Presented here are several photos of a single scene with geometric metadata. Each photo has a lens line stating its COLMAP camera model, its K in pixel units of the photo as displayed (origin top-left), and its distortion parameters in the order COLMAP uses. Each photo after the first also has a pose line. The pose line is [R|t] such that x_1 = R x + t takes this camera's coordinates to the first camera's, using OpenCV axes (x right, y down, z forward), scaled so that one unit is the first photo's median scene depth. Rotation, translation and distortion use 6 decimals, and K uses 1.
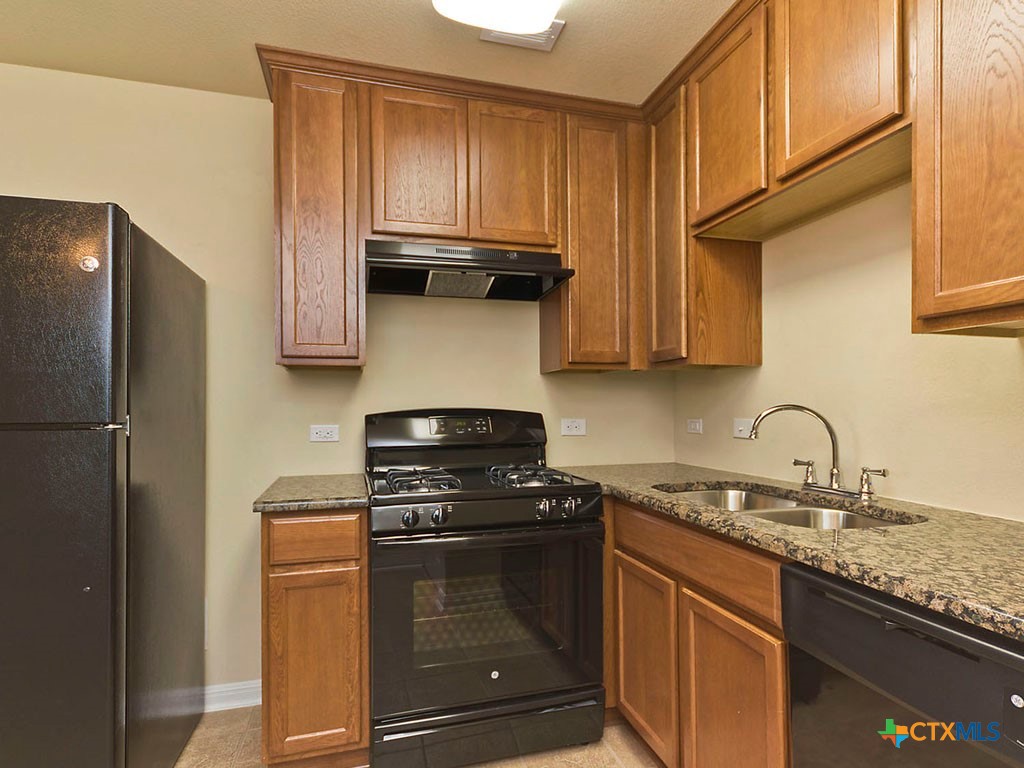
lens RADIAL K [[553.9, 0, 517.4], [0, 553.9, 404.2], [0, 0, 1]] dist [-0.001638, -0.000324]
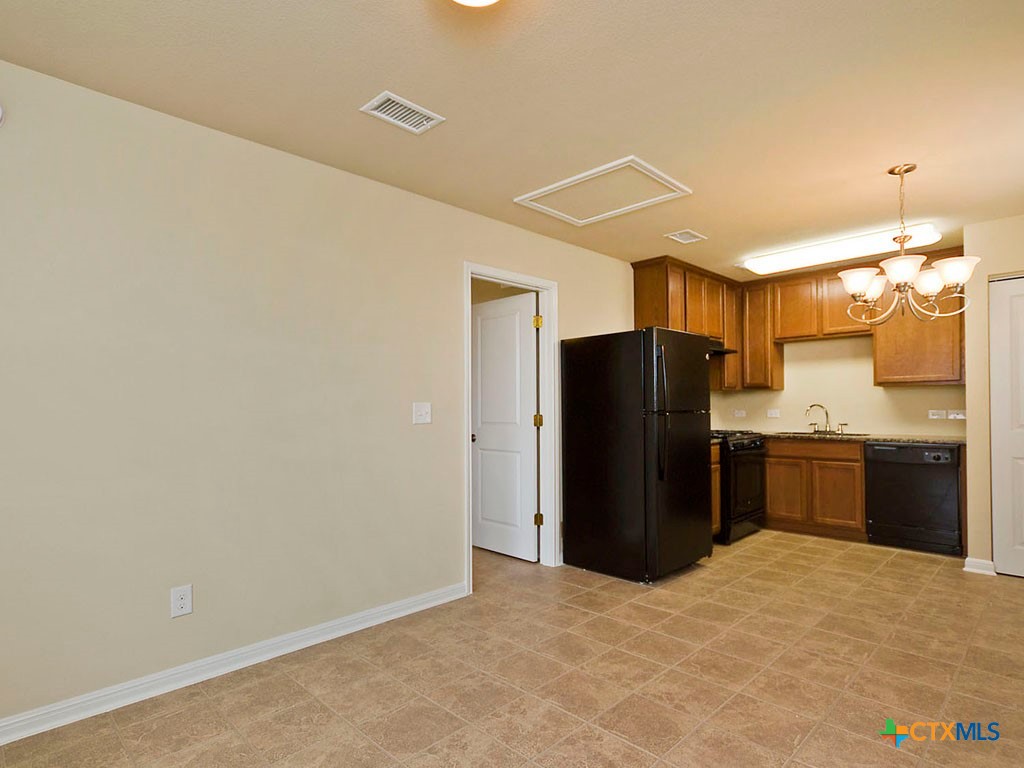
lens RADIAL K [[553.3, 0, 511.8], [0, 553.3, 400.0], [0, 0, 1]] dist [0.005515, 0.000038]
pose [[0.872675, 0.004337, 0.488282, -2.157069], [0.000296, 0.999956, -0.009410, 0.004606], [-0.488302, 0.008356, 0.872635, -0.741875]]
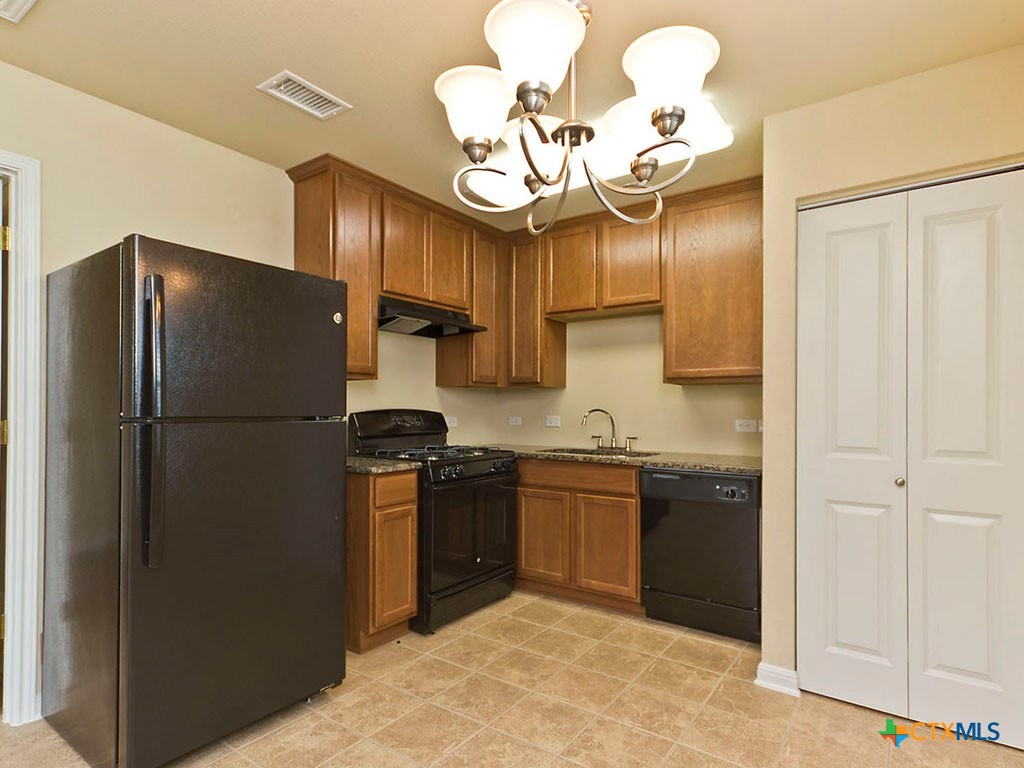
lens RADIAL K [[553.9, 0, 517.4], [0, 553.9, 404.2], [0, 0, 1]] dist [-0.001638, -0.000324]
pose [[0.777829, 0.014661, 0.628305, -0.947923], [-0.013192, 0.999888, -0.007000, 0.001571], [-0.628338, -0.002844, 0.777935, -0.404905]]
